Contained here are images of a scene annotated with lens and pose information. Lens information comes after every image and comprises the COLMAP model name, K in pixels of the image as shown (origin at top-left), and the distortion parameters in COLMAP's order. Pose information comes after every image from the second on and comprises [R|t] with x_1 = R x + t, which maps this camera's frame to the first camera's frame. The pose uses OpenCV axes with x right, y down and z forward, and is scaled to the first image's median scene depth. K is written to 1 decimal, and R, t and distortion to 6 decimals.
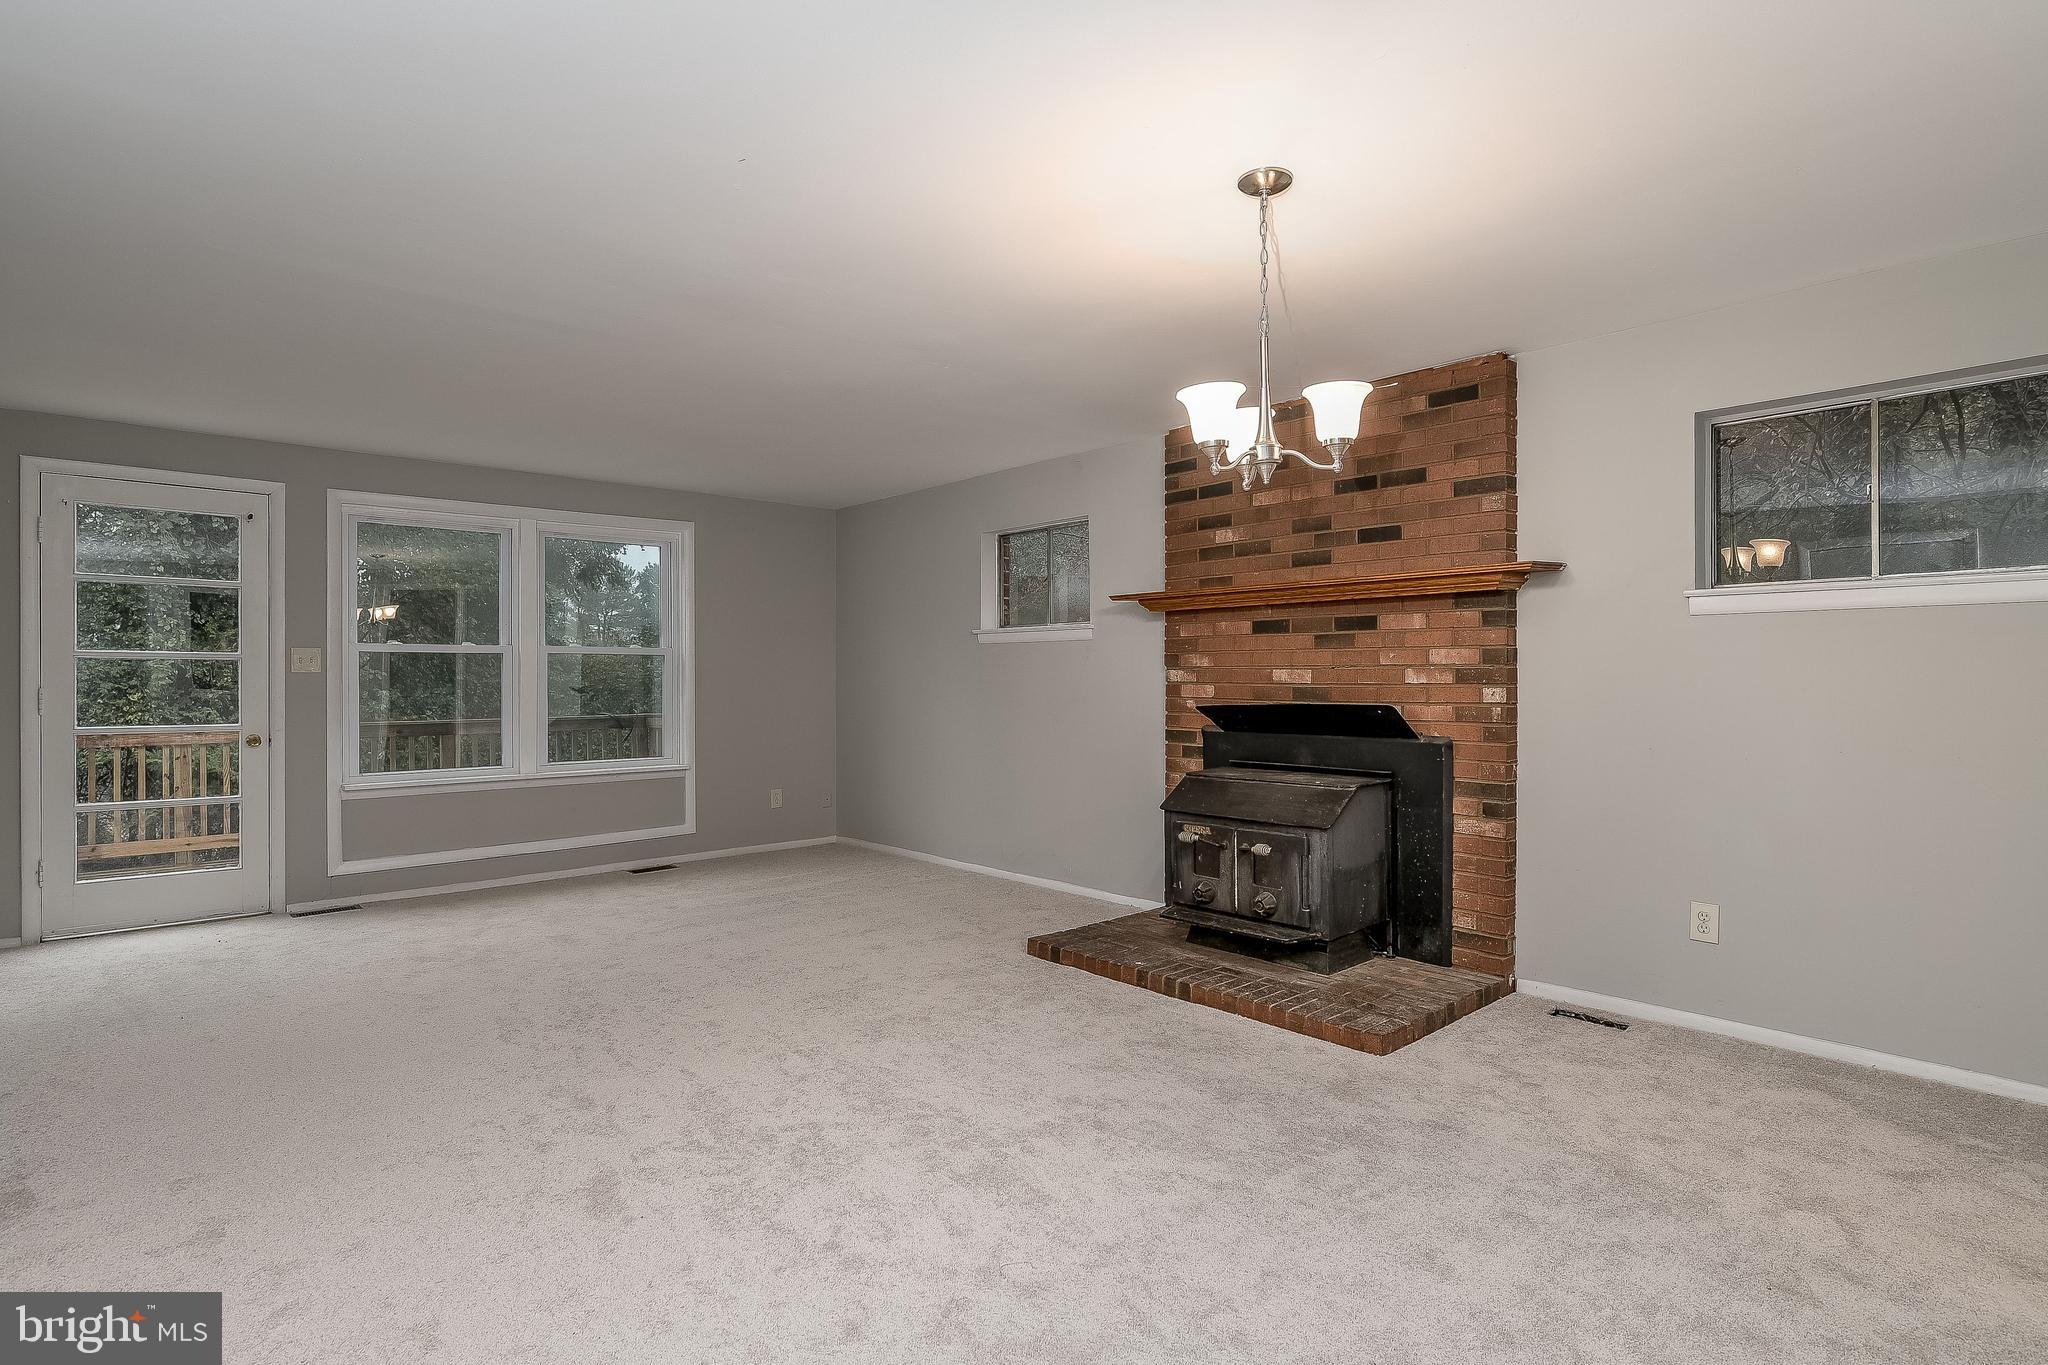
lens RADIAL K [[1030.2, 0, 1024.0], [0, 1030.2, 682.5], [0, 0, 1]] dist [-0.041960, 0.022127]
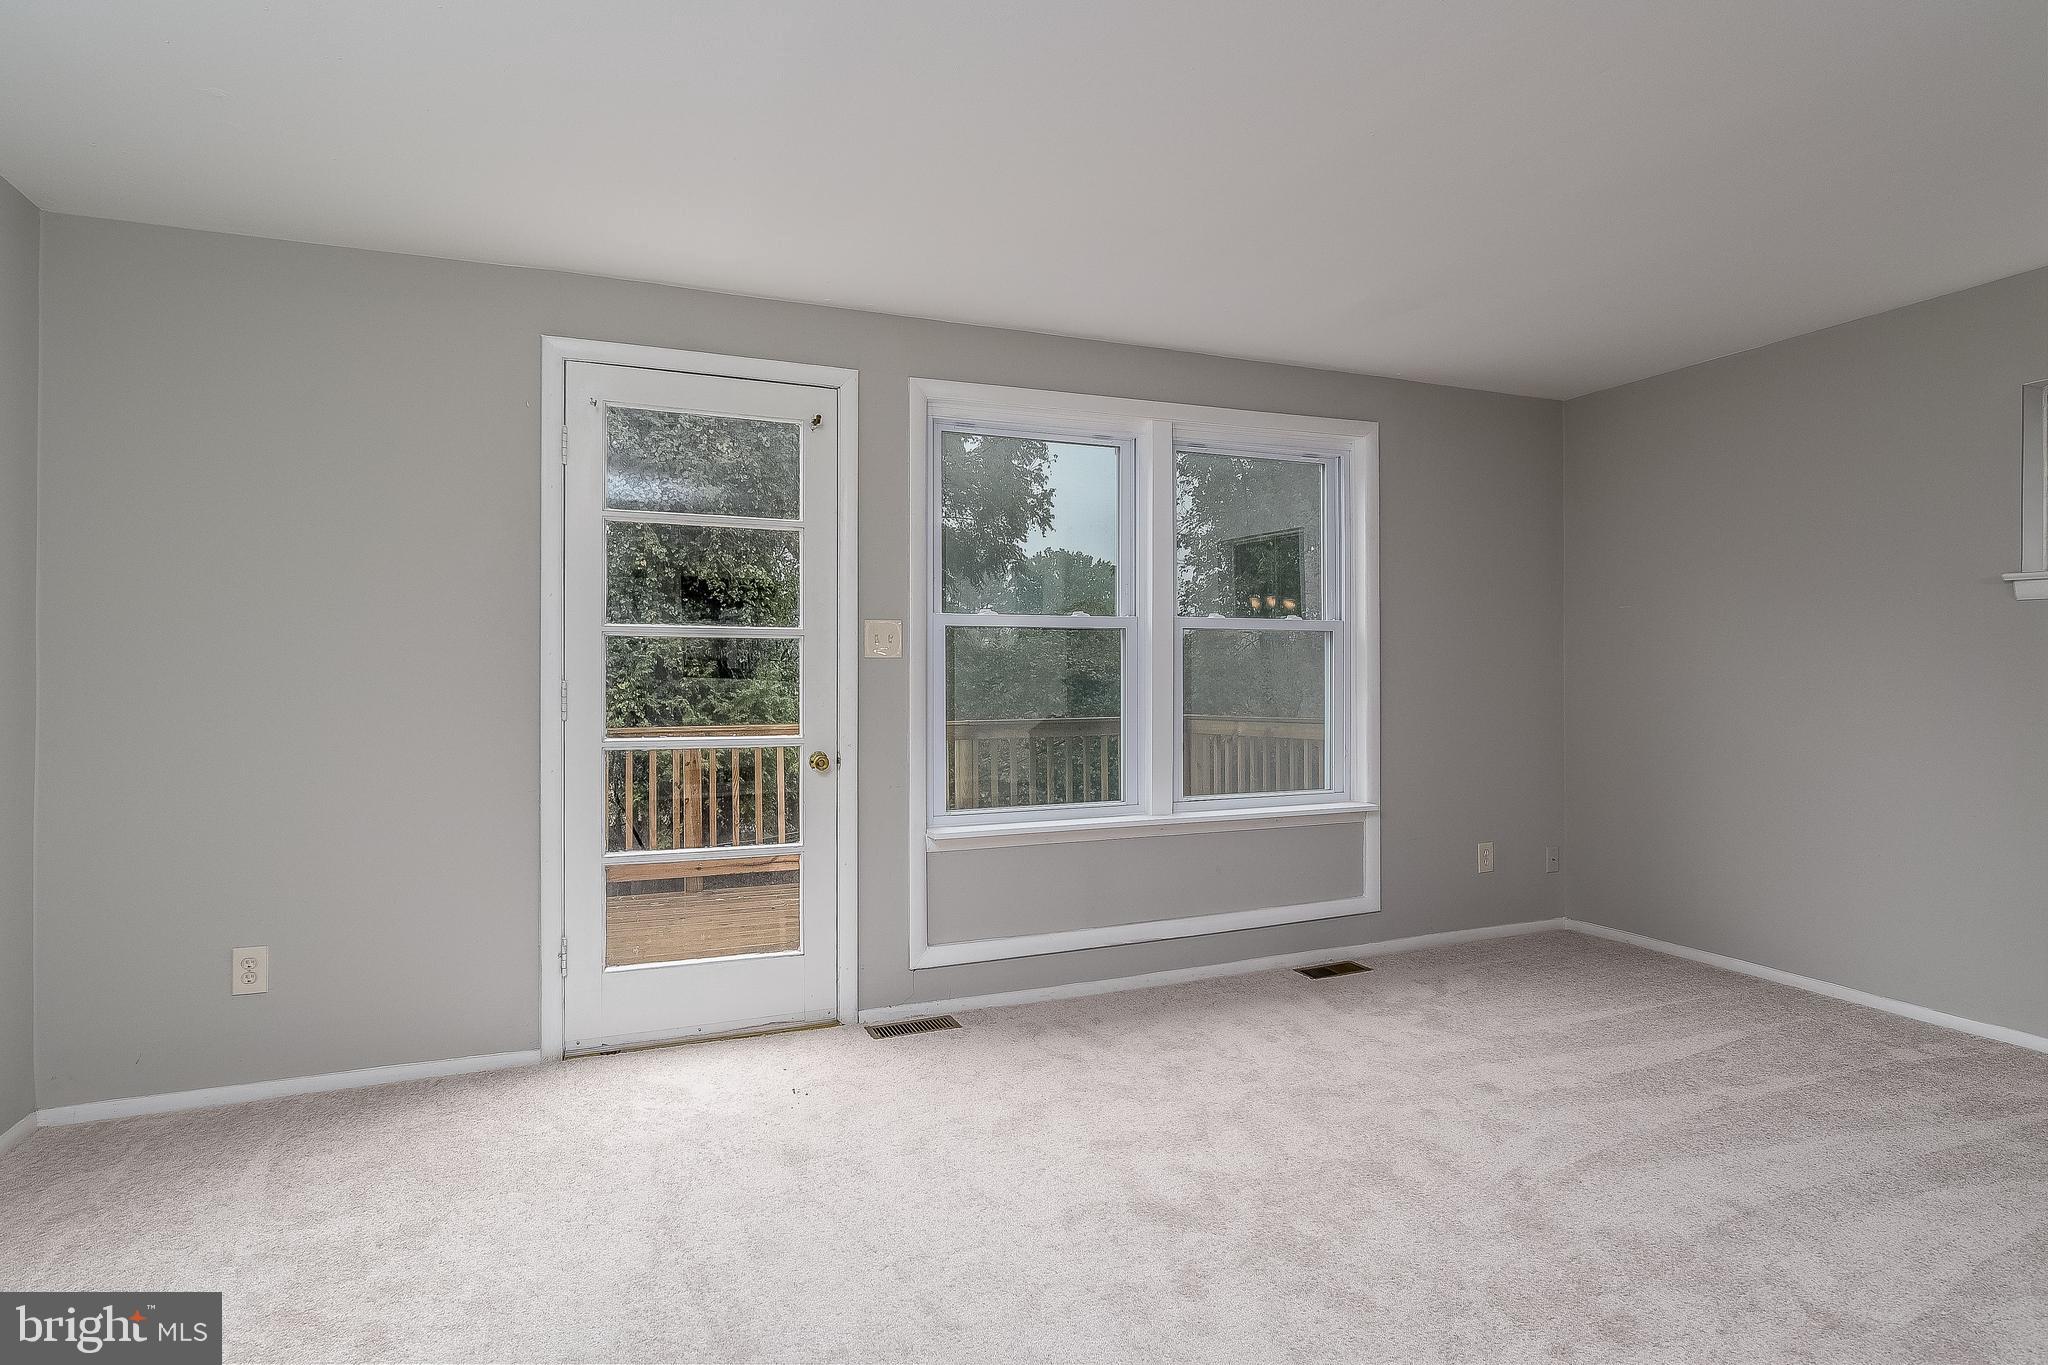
lens RADIAL K [[1029.4, 0, 993.6], [0, 1029.4, 674.9], [0, 0, 1]] dist [-0.000975, 0.000051]
pose [[0.934059, 0.003059, -0.357107, -0.391916], [-0.002368, 0.999994, 0.002371, -0.000841], [0.357112, -0.001369, 0.934061, 0.391876]]
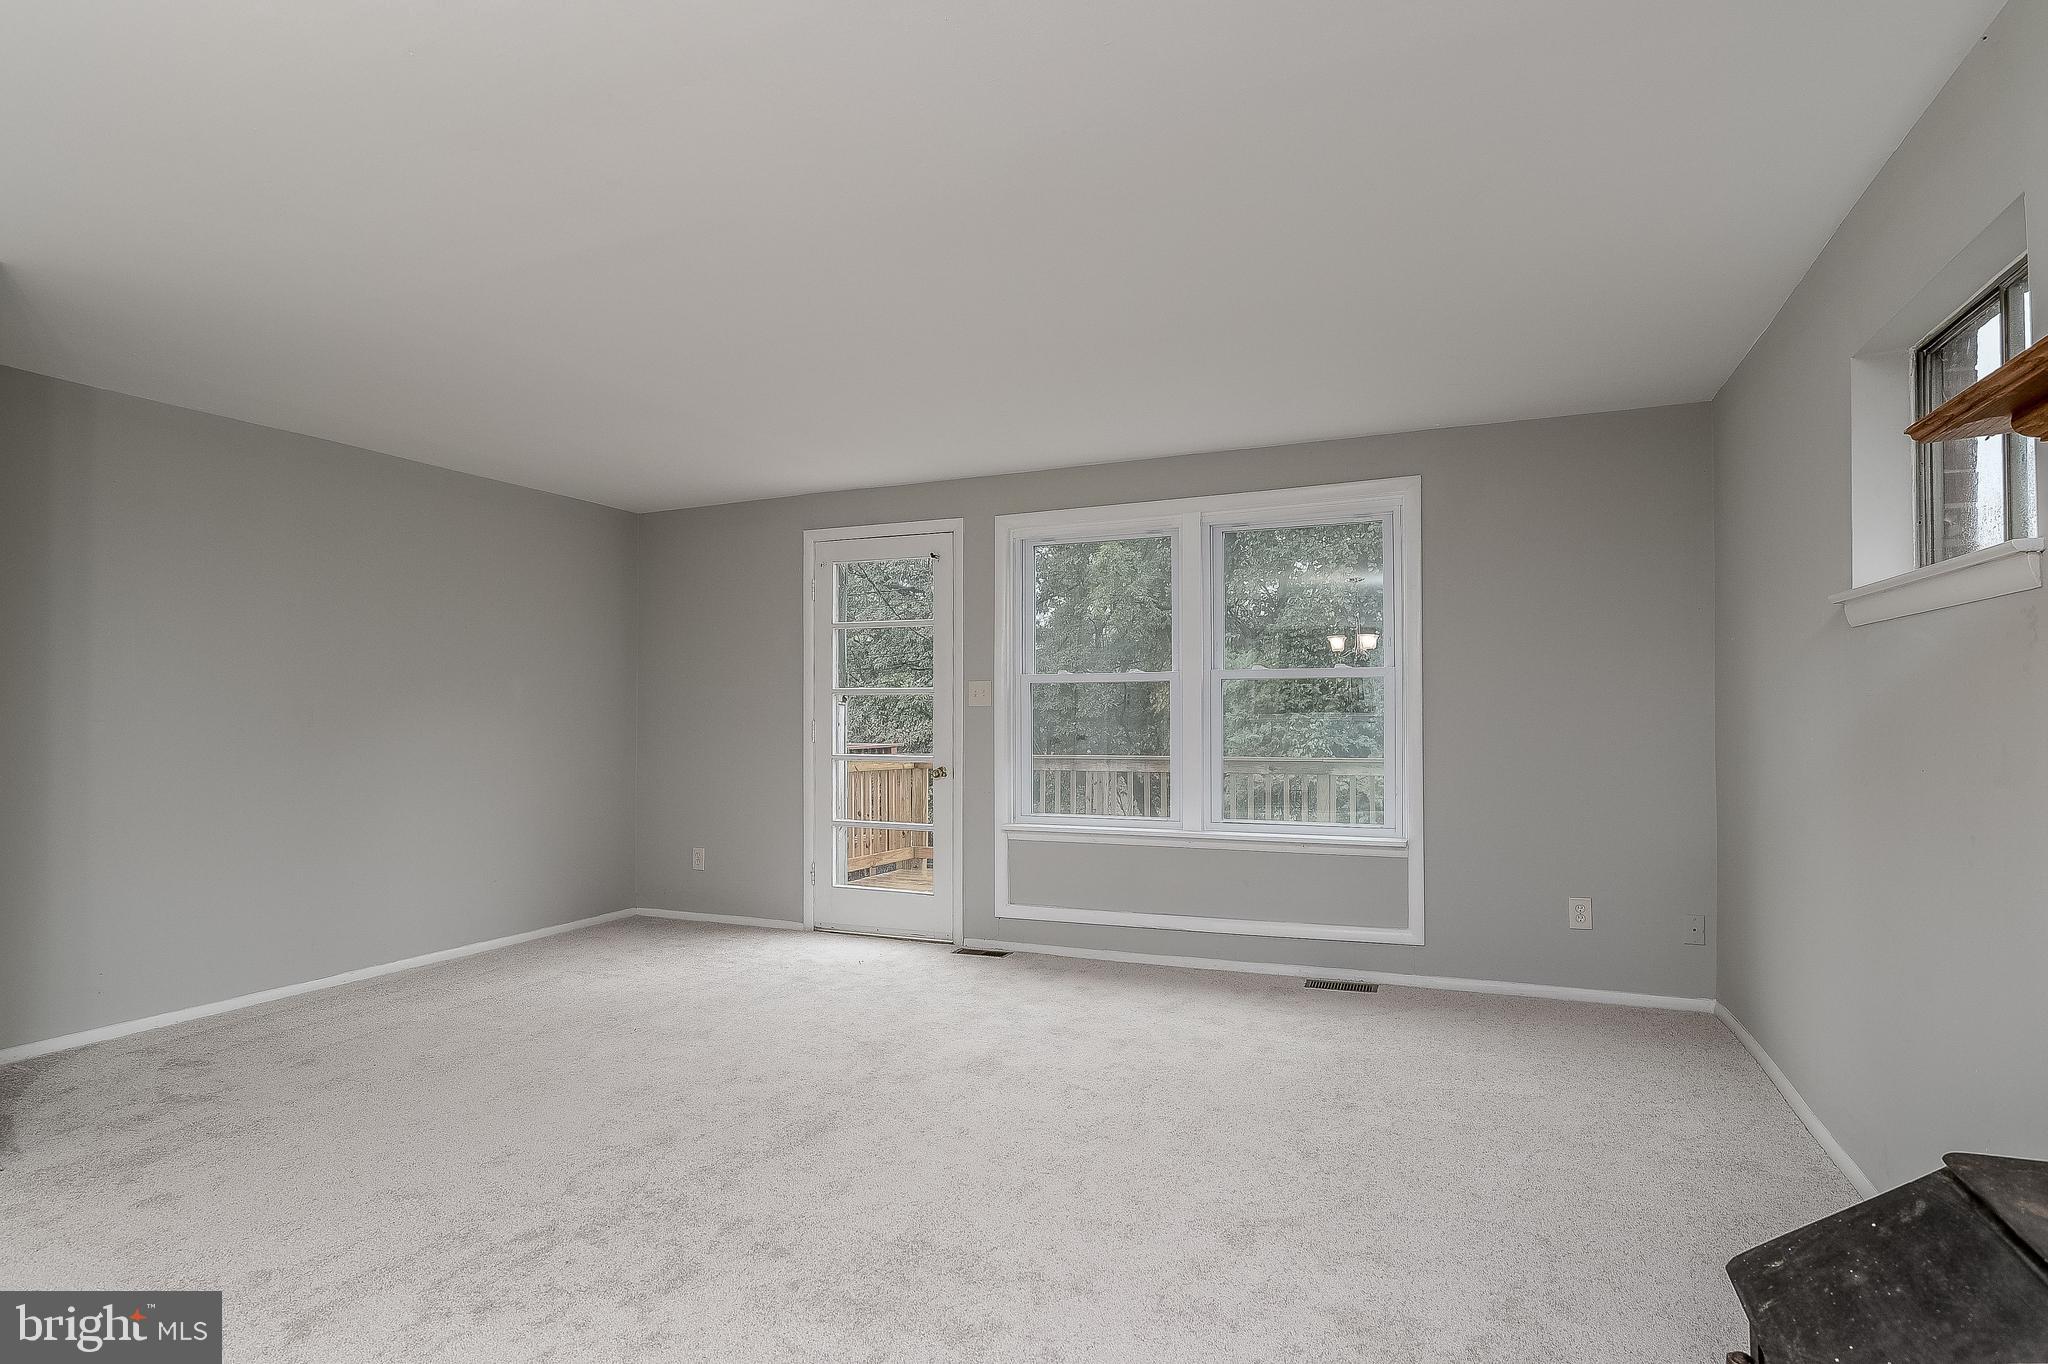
lens RADIAL K [[1048.4, 0, 1049.4], [0, 1048.4, 698.7], [0, 0, 1]] dist [-0.004191, -0.000282]
pose [[0.419255, -0.011419, -0.907797, 0.238939], [0.000137, 0.999922, -0.012515, -0.004089], [0.907869, 0.005123, 0.419224, 0.617242]]
